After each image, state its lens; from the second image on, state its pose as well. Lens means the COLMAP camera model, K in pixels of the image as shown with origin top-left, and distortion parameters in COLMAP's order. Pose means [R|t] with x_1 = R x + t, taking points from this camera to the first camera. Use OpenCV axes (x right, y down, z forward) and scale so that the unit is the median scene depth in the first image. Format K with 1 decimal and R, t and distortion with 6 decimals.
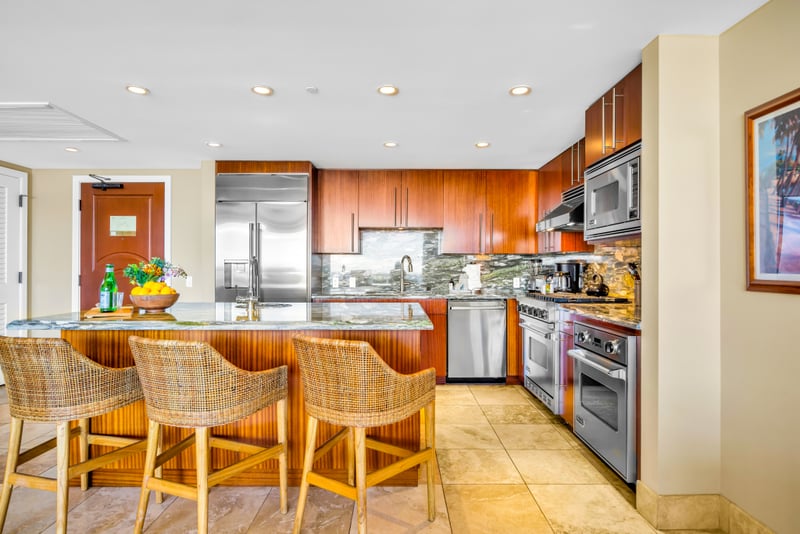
lens RADIAL K [[433.0, 0, 398.3], [0, 433.0, 265.7], [0, 0, 1]] dist [0.000519, -0.000482]
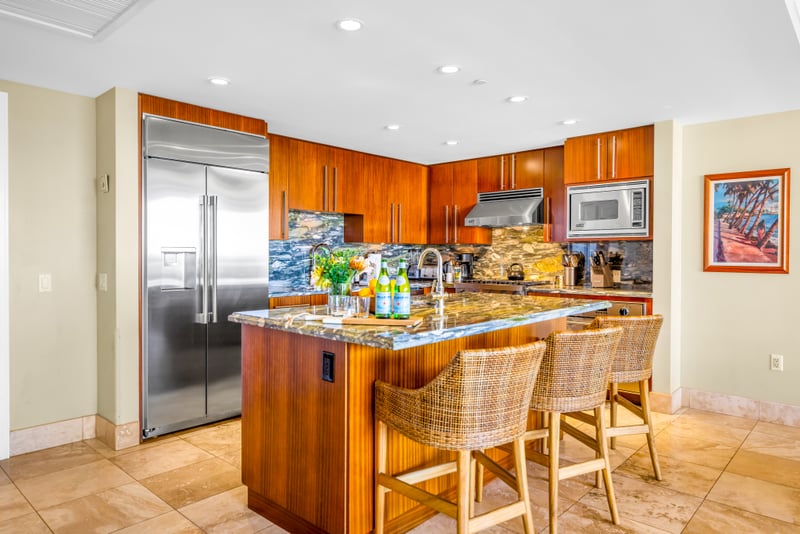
lens RADIAL K [[520.4, 0, 396.7], [0, 520.4, 259.2], [0, 0, 1]] dist [-0.000832, -0.000255]
pose [[0.677082, -0.006393, 0.735880, -0.681083], [-0.005283, 0.999894, 0.013548, -0.007450], [-0.735889, -0.013061, 0.676977, 0.180171]]
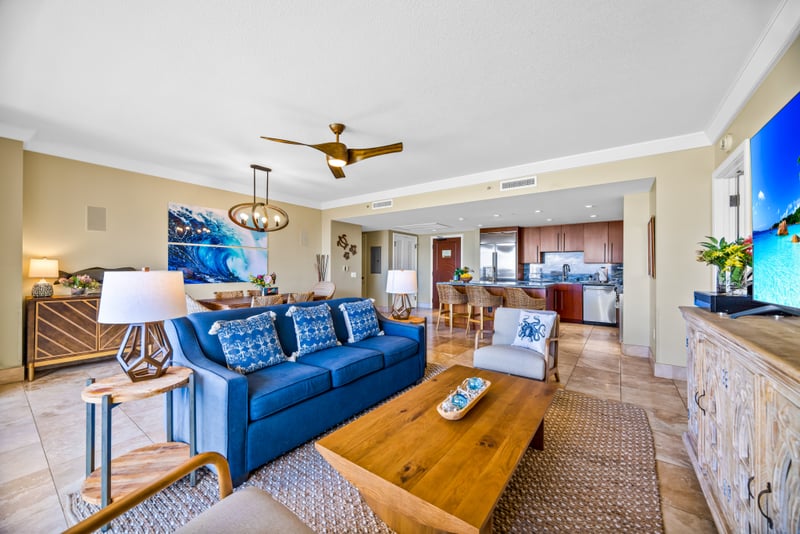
lens RADIAL K [[303.8, 0, 397.5], [0, 303.8, 266.2], [0, 0, 1]] dist [-0.000433, -0.000203]
pose [[0.805846, -0.002037, -0.592121, 0.248930], [0.000393, 0.999996, -0.002904, -0.009019], [0.592125, 0.002108, 0.805843, -0.728214]]
